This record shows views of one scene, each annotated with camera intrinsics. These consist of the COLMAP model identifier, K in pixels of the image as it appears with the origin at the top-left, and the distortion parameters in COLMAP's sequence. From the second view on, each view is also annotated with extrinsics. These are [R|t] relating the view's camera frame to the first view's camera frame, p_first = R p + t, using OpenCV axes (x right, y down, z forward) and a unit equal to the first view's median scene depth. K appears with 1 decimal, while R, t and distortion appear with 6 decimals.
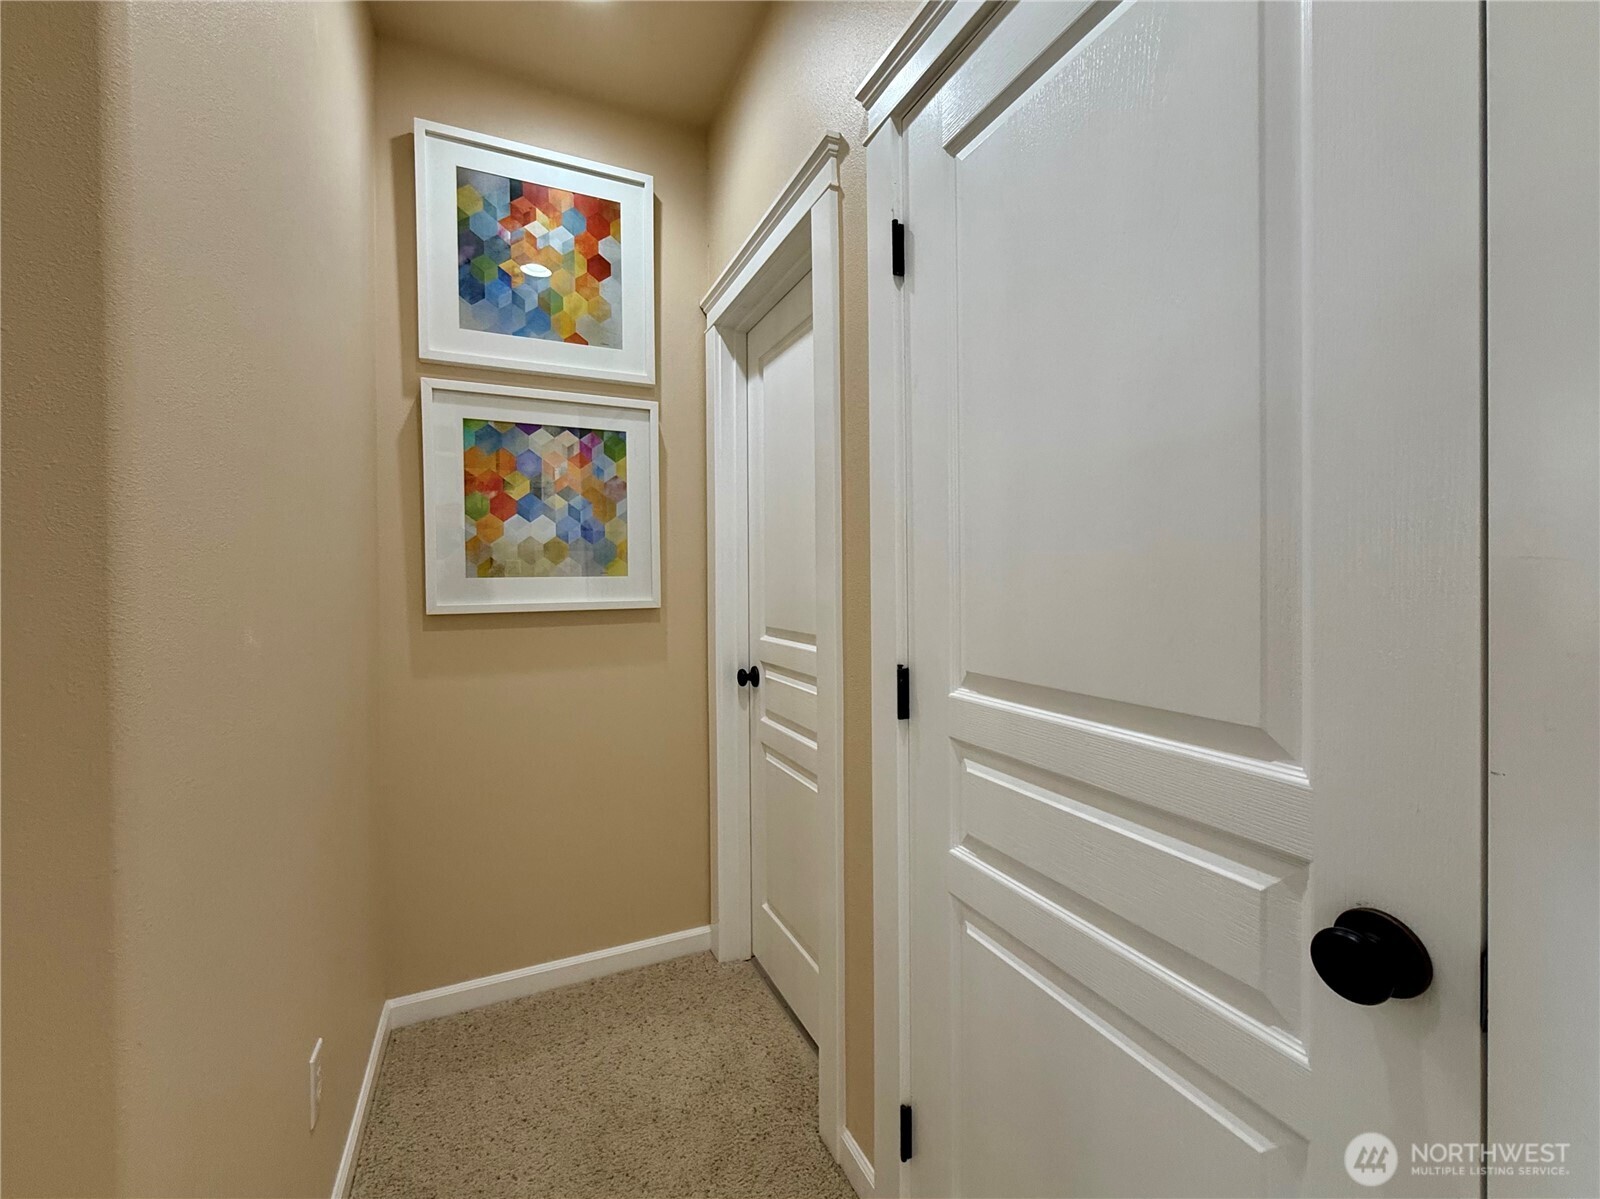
lens RADIAL K [[642.1, 0, 800.6], [0, 642.1, 587.0], [0, 0, 1]] dist [-0.002218, 0.000445]
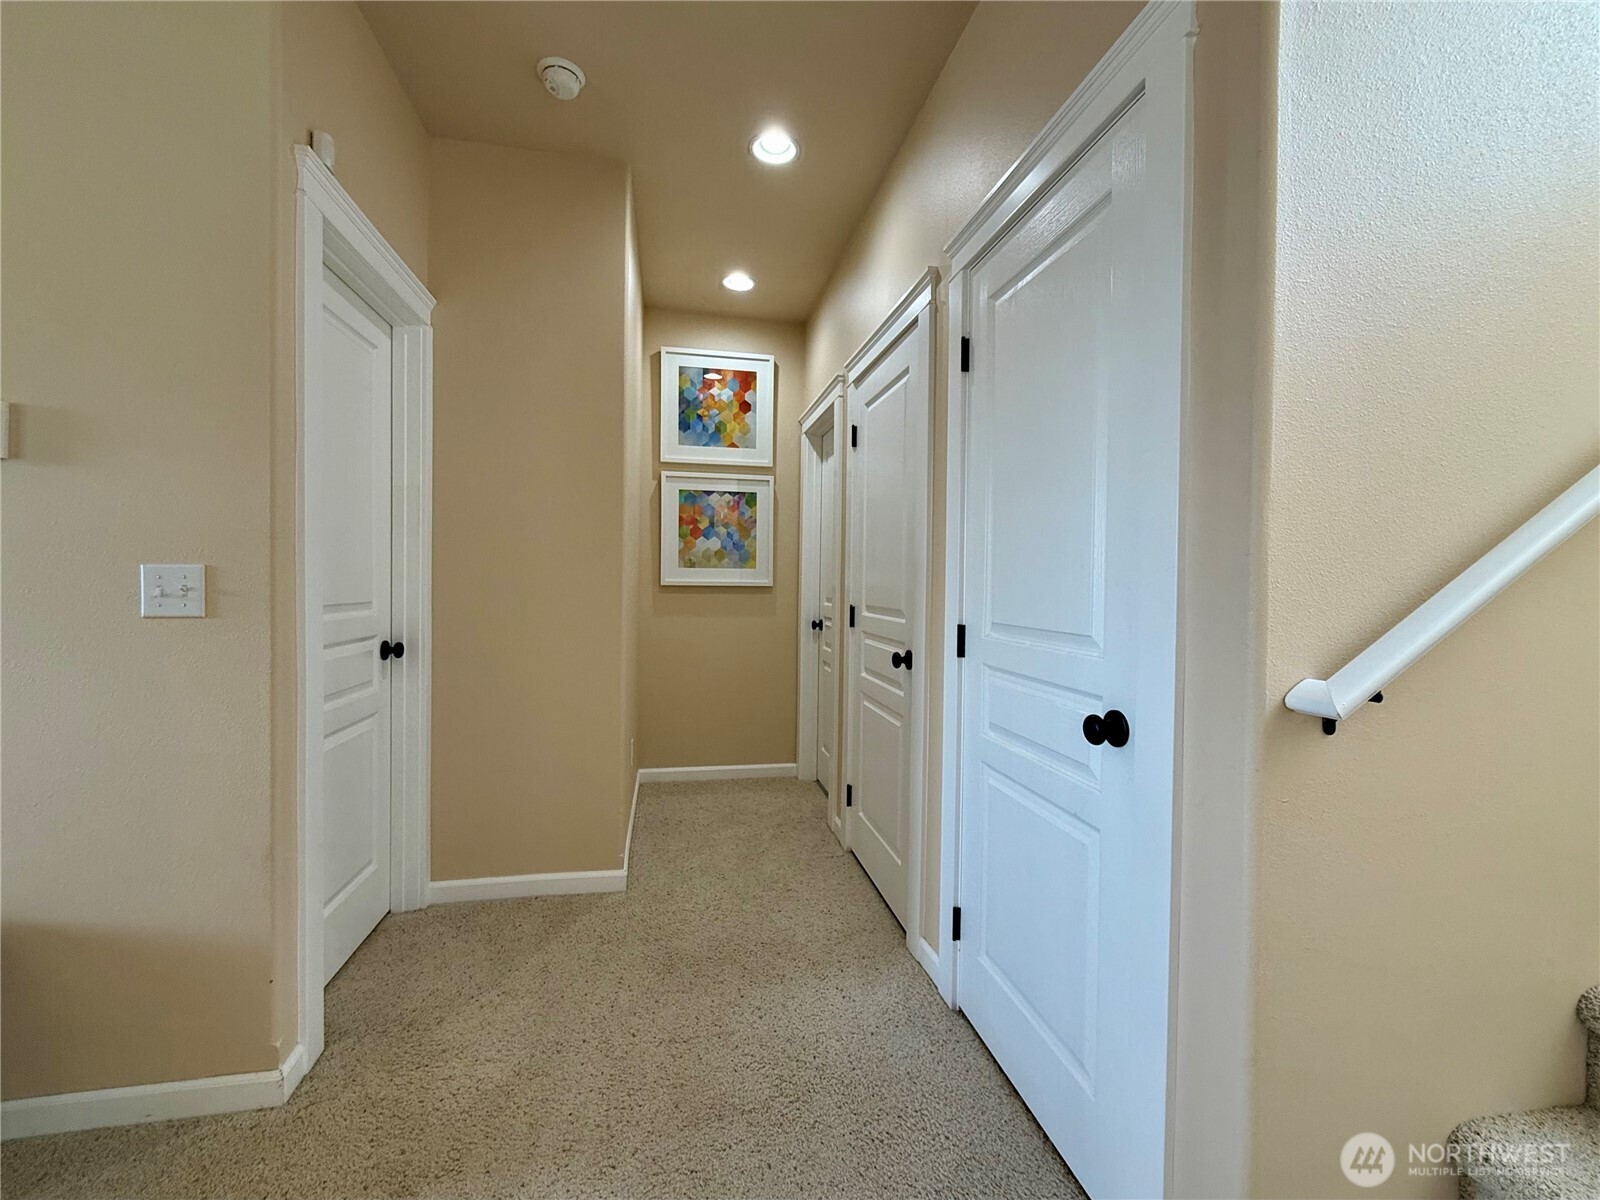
lens RADIAL K [[642.1, 0, 798.2], [0, 642.1, 593.9], [0, 0, 1]] dist [-0.002218, 0.000445]
pose [[0.970890, 0.027290, -0.237968, 0.320701], [-0.025206, 0.999613, 0.011797, 0.033585], [0.238198, -0.005455, 0.971201, -0.851799]]
